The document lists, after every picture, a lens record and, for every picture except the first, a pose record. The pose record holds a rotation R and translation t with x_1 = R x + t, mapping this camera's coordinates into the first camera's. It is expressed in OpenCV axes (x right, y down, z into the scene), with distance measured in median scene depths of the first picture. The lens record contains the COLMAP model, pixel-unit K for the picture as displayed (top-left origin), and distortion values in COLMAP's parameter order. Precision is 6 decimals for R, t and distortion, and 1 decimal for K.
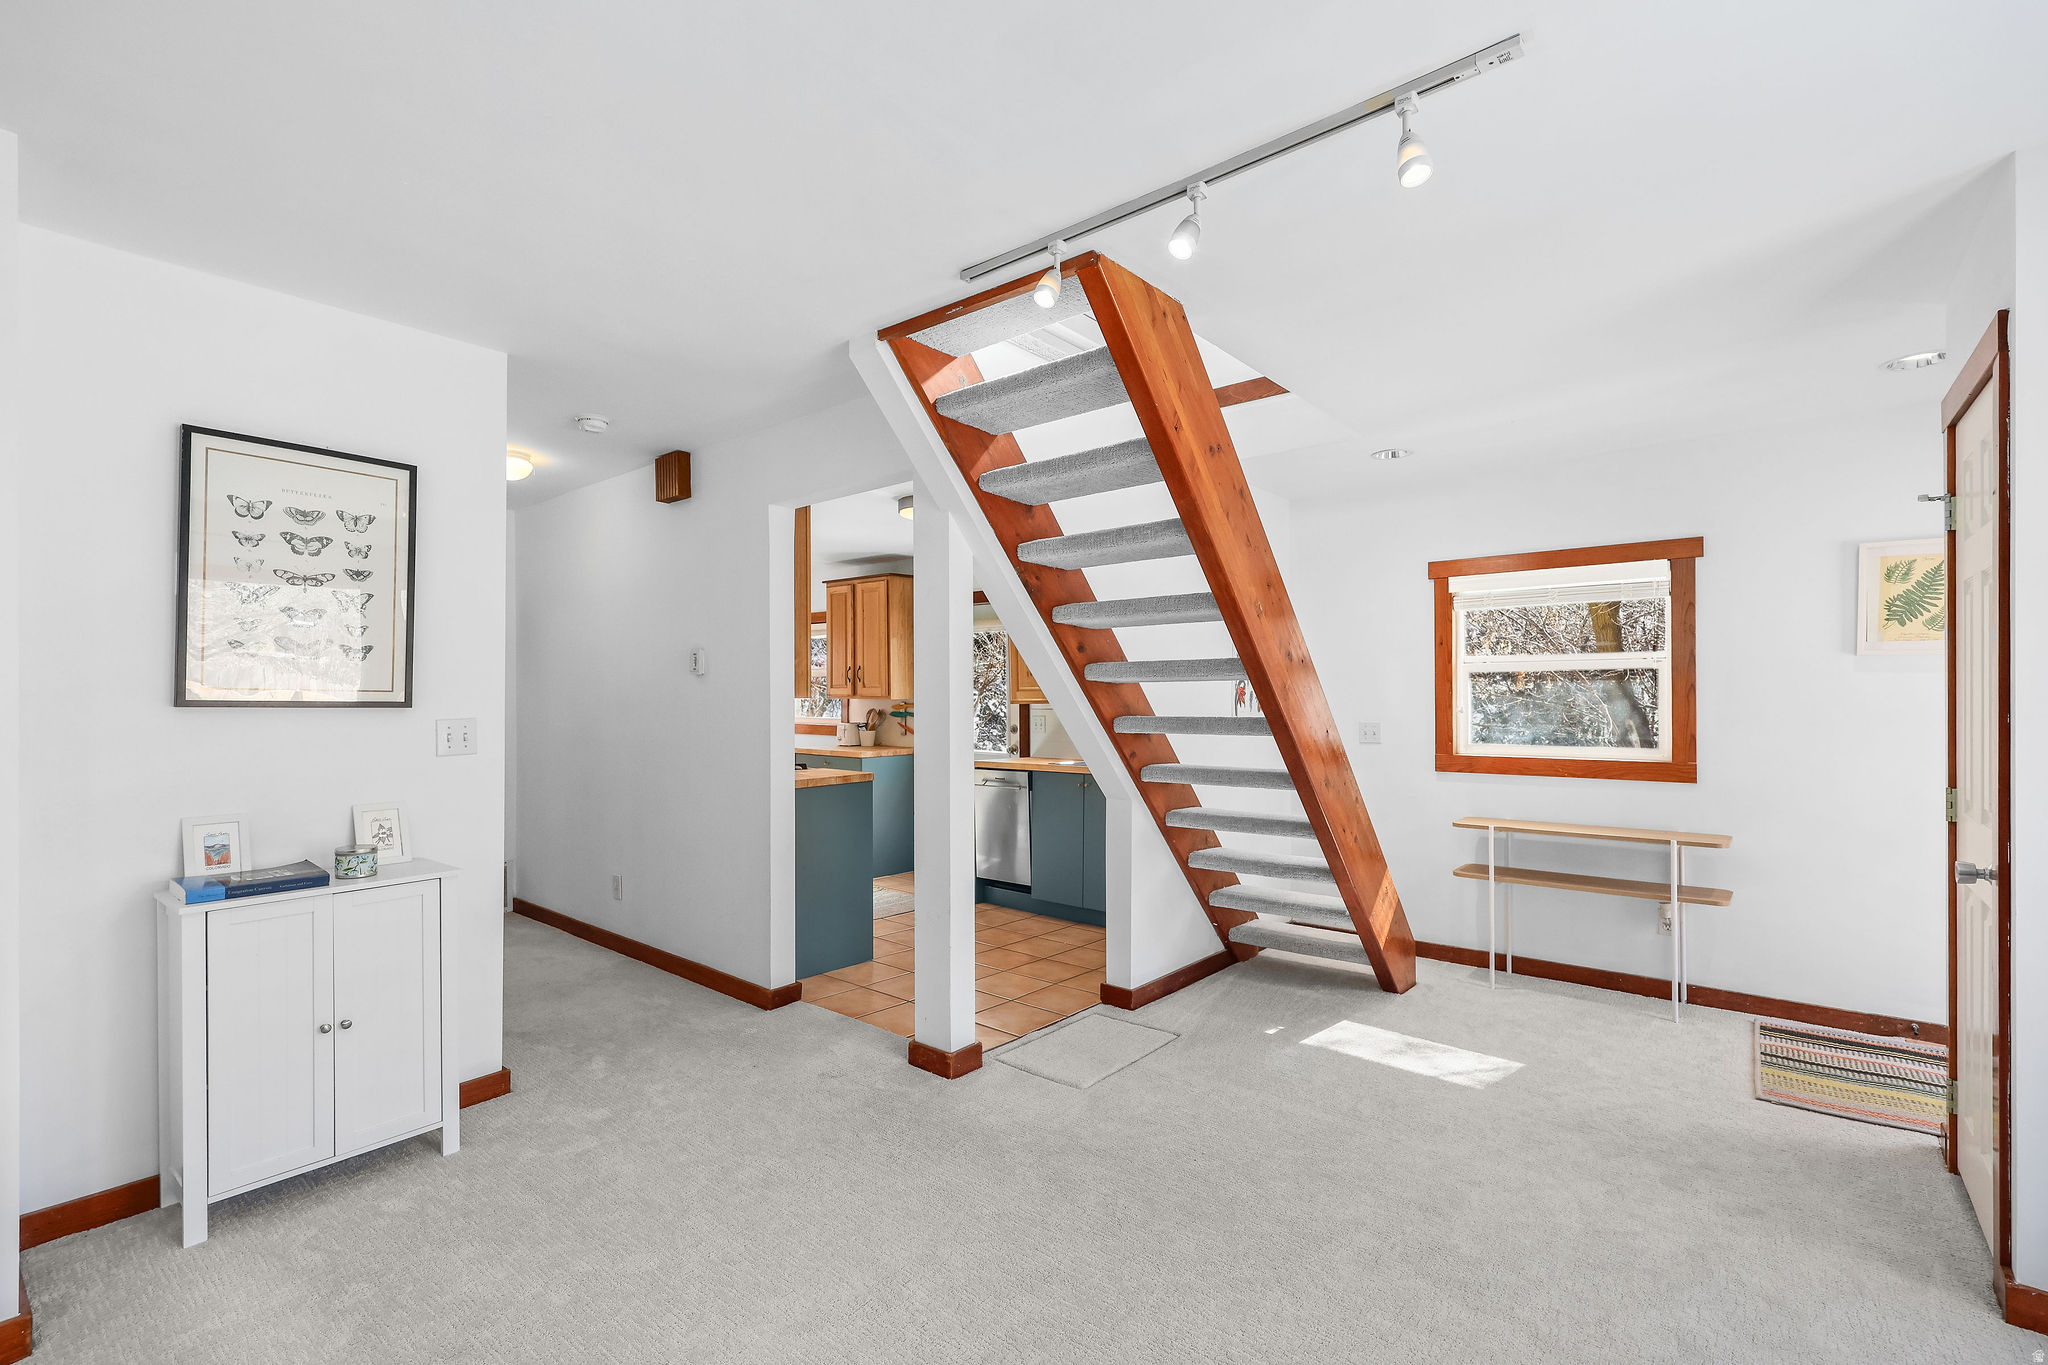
lens RADIAL K [[928.7, 0, 1013.9], [0, 928.7, 687.2], [0, 0, 1]] dist [0.000692, 0.000113]
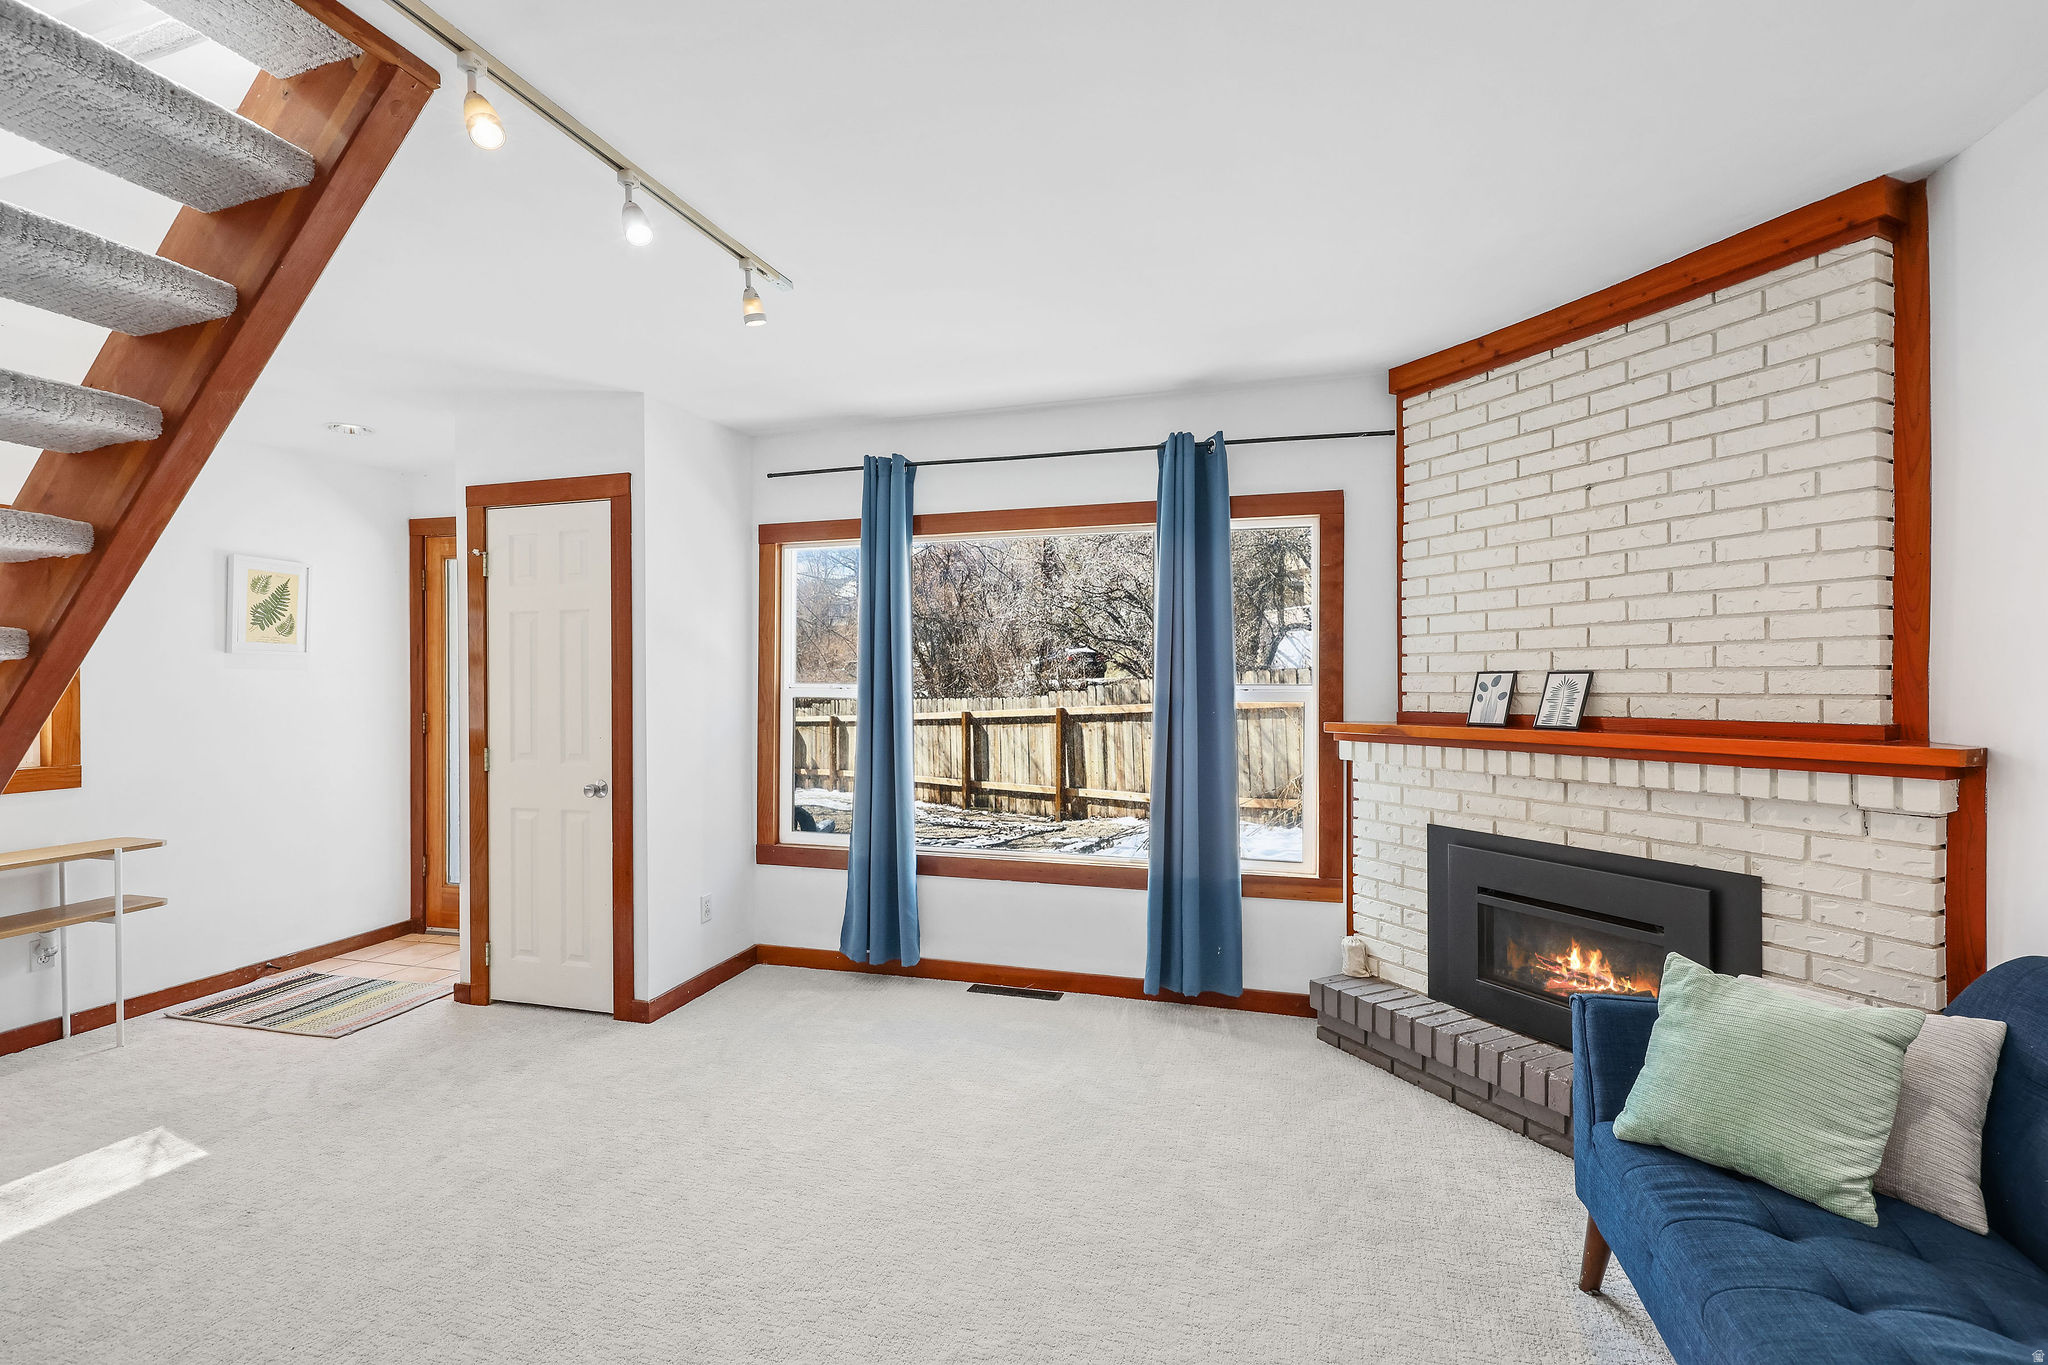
lens RADIAL K [[928.7, 0, 1013.9], [0, 928.7, 687.2], [0, 0, 1]] dist [0.000692, 0.000113]
pose [[-0.404032, -0.003873, 0.914736, -0.513063], [-0.001082, 0.999992, 0.003756, 0.001361], [-0.914744, 0.000528, -0.404034, 0.602104]]
